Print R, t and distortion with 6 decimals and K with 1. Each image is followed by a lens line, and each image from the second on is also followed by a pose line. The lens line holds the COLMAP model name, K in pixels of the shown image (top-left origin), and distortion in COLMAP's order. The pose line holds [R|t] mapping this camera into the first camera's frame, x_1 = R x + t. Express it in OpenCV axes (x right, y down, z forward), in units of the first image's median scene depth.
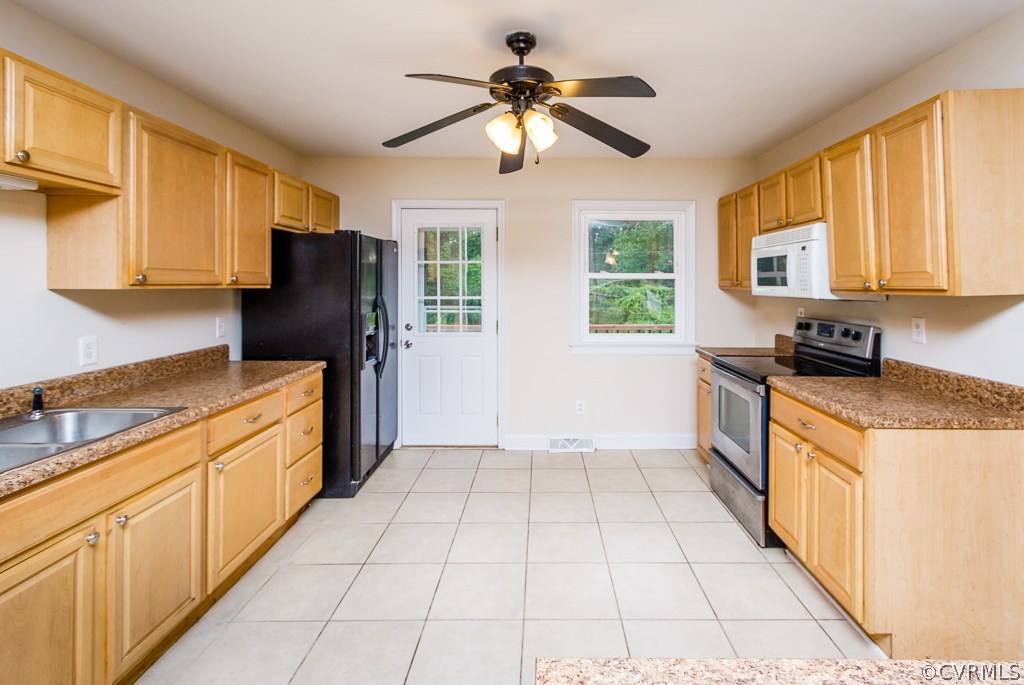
lens RADIAL K [[494.6, 0, 538.9], [0, 494.6, 281.6], [0, 0, 1]] dist [0.000109, -0.000030]
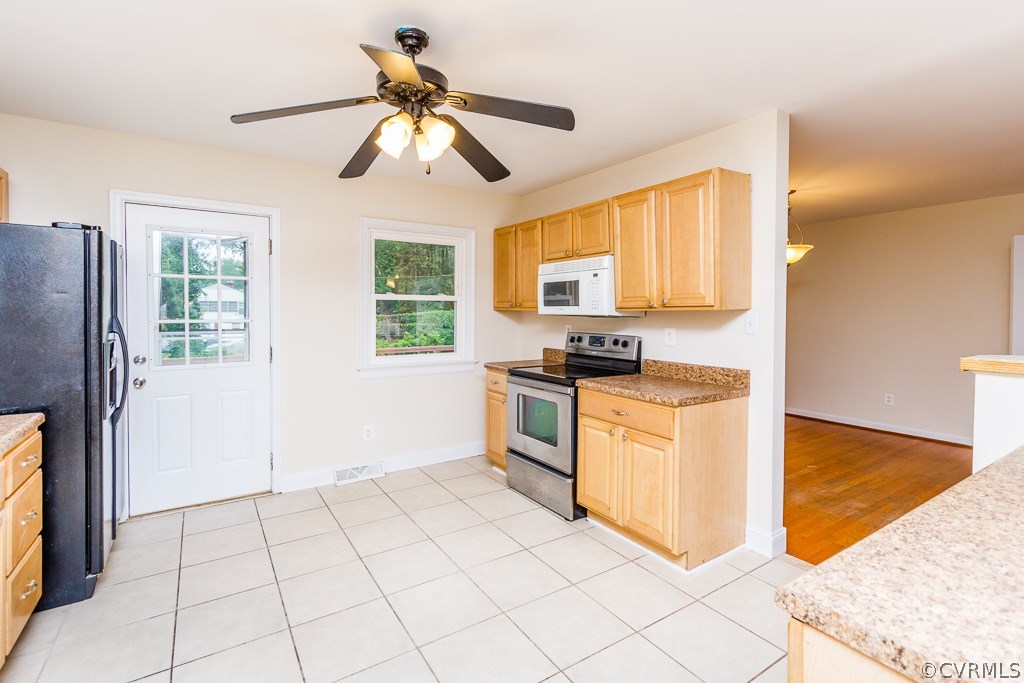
lens RADIAL K [[480.1, 0, 521.8], [0, 480.1, 319.1], [0, 0, 1]] dist [0.000260, -0.000061]
pose [[0.834056, -0.009162, 0.551604, -0.264631], [-0.002451, 0.999791, 0.020313, 0.017646], [-0.551674, -0.018295, 0.833859, 0.085597]]
